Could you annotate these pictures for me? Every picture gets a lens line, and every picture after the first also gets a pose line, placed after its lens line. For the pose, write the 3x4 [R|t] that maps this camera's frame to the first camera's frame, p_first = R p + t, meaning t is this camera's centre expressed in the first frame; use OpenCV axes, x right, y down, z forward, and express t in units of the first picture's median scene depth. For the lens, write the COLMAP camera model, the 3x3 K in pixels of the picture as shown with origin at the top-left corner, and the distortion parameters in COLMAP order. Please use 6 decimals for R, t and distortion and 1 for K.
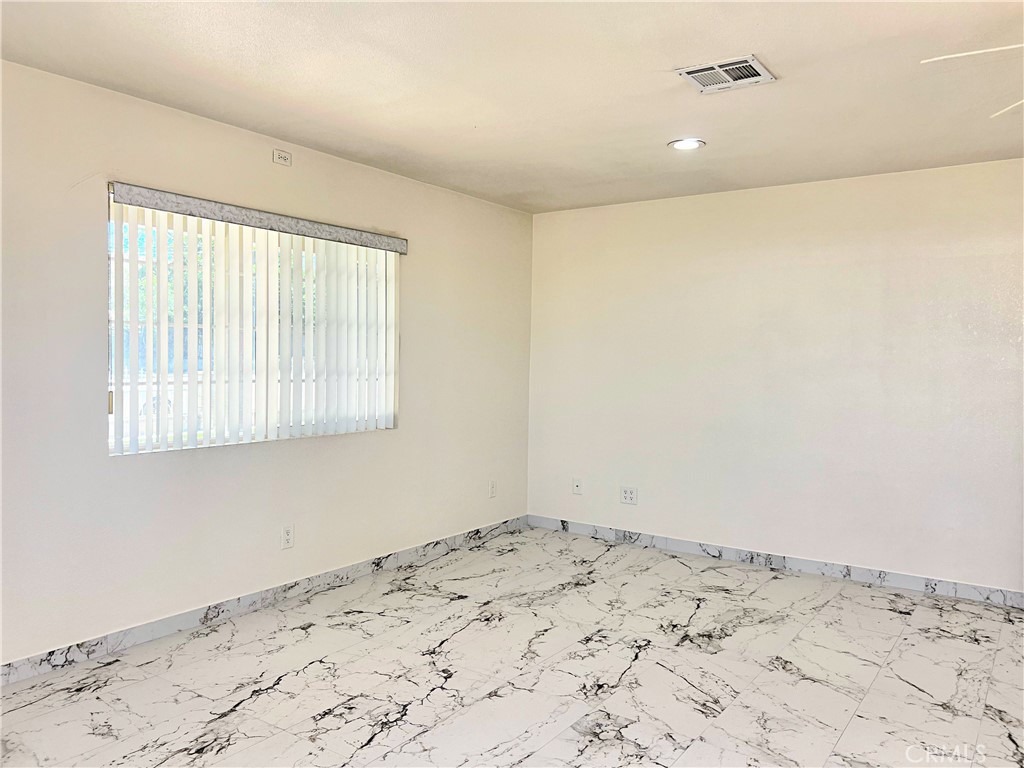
lens RADIAL K [[768.9, 0, 516.6], [0, 768.9, 379.5], [0, 0, 1]] dist [0.065273, -0.069164]
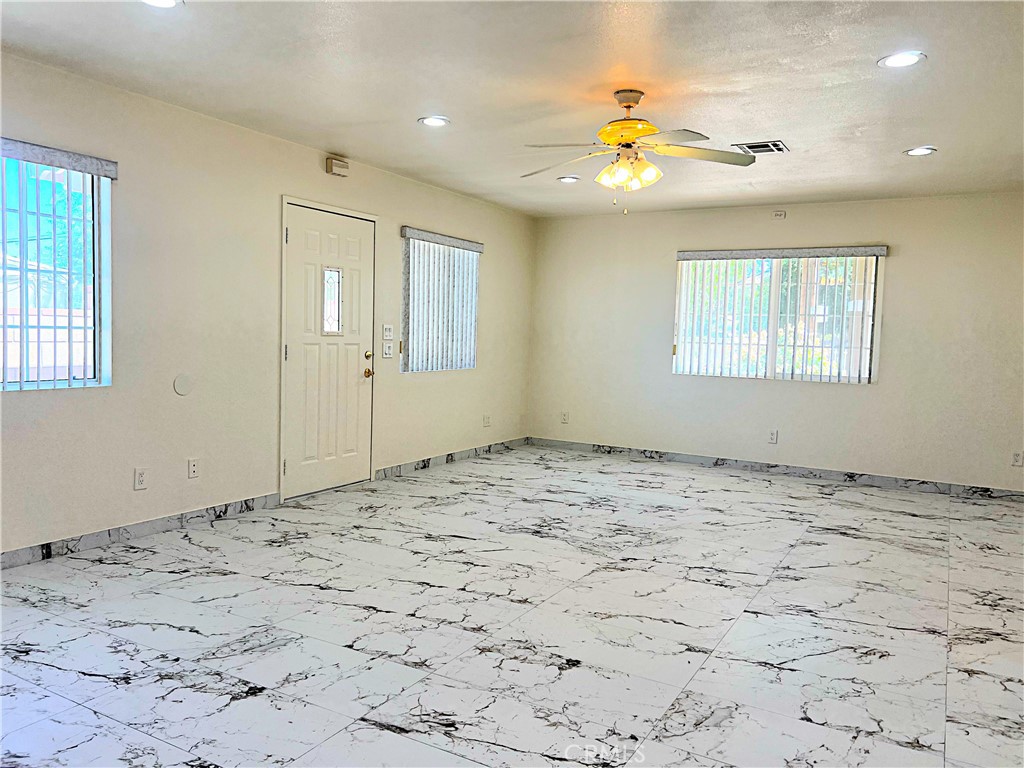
lens RADIAL K [[768.9, 0, 516.6], [0, 768.9, 376.6], [0, 0, 1]] dist [0.065273, -0.069164]
pose [[0.091389, 0.042378, -0.994913, 1.451102], [-0.059973, 0.997515, 0.036980, 0.046462], [0.994008, 0.056289, 0.093703, 0.294713]]
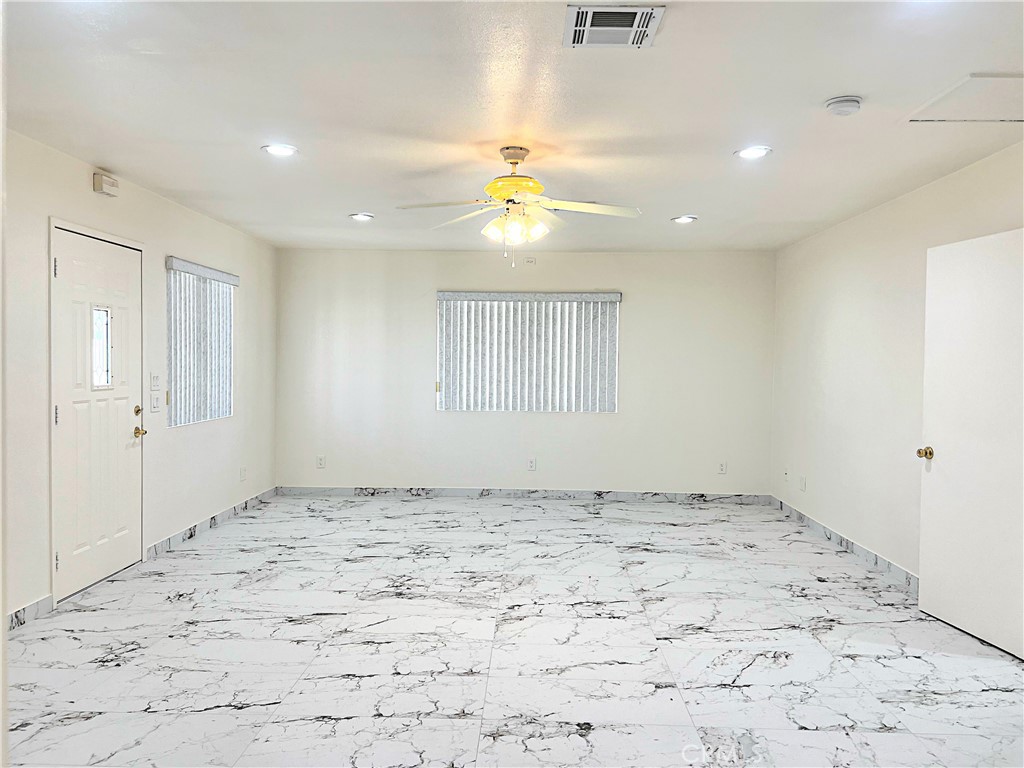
lens RADIAL K [[768.9, 0, 516.9], [0, 768.9, 379.0], [0, 0, 1]] dist [0.065273, -0.069164]
pose [[0.544909, 0.006054, -0.838473, 1.313624], [-0.027830, 0.999554, -0.010869, 0.022956], [0.838033, 0.029257, 0.544834, -0.032638]]
